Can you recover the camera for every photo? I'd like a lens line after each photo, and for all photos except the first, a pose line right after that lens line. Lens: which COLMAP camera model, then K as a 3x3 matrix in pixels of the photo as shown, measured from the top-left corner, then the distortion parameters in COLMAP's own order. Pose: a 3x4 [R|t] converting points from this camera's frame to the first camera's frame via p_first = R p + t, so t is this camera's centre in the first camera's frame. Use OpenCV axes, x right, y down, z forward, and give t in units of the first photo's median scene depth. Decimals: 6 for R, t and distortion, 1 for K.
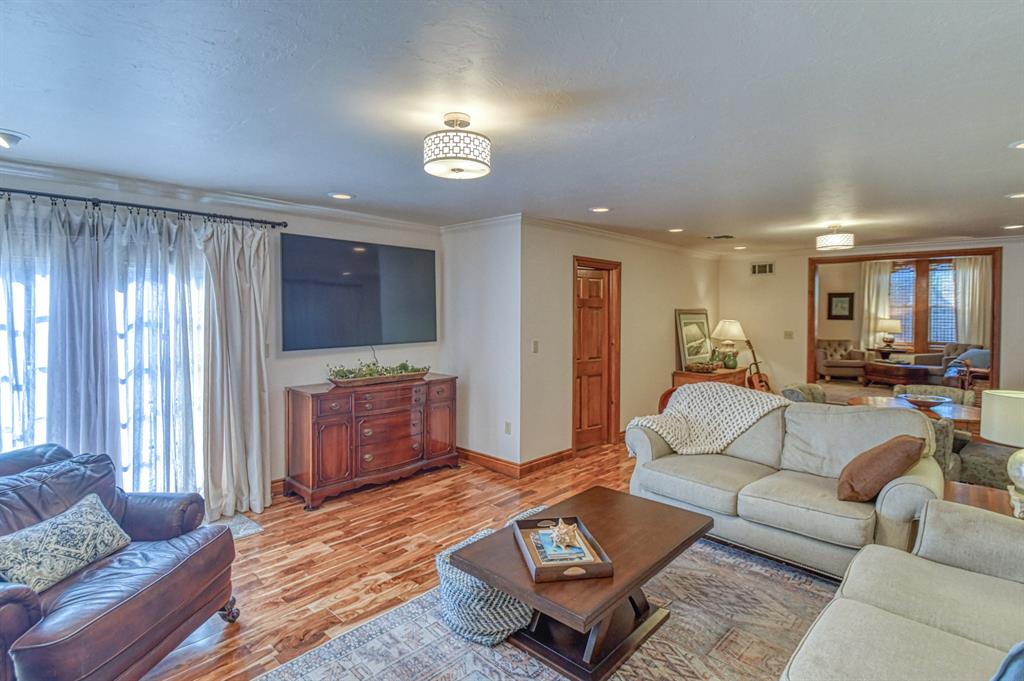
lens RADIAL K [[516.9, 0, 511.5], [0, 516.9, 321.2], [0, 0, 1]] dist [-0.001072, -0.000608]
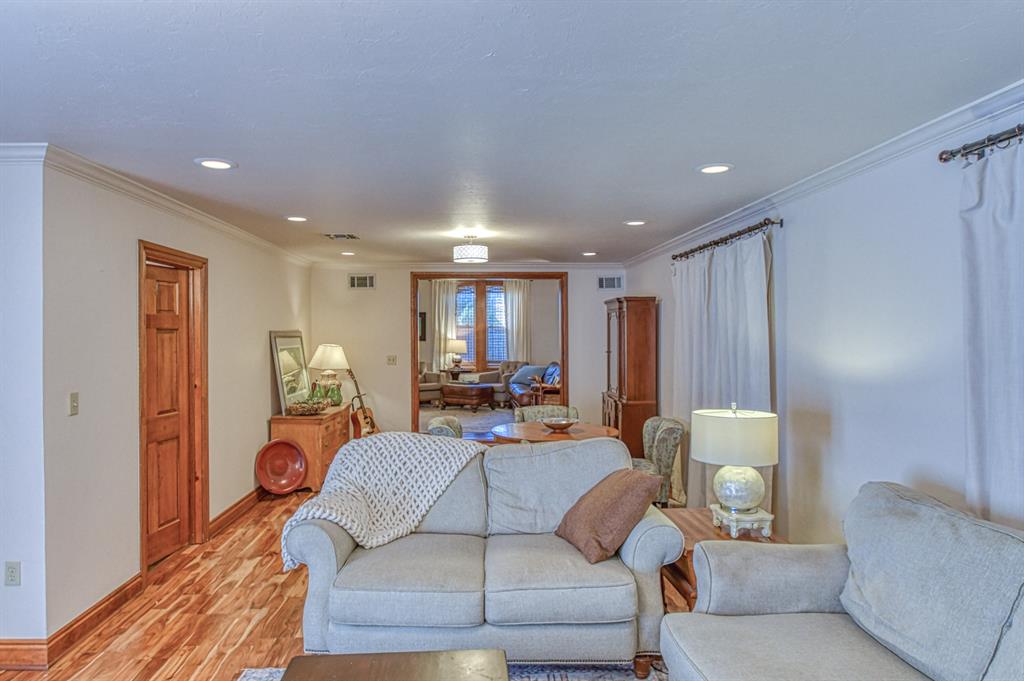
lens RADIAL K [[608.4, 0, 508.2], [0, 608.4, 334.2], [0, 0, 1]] dist [-0.007176, -0.004593]
pose [[0.699262, -0.010111, 0.714794, -0.068389], [0.022021, 0.999730, -0.007402, -0.006111], [-0.714527, 0.020917, 0.699296, 0.203222]]
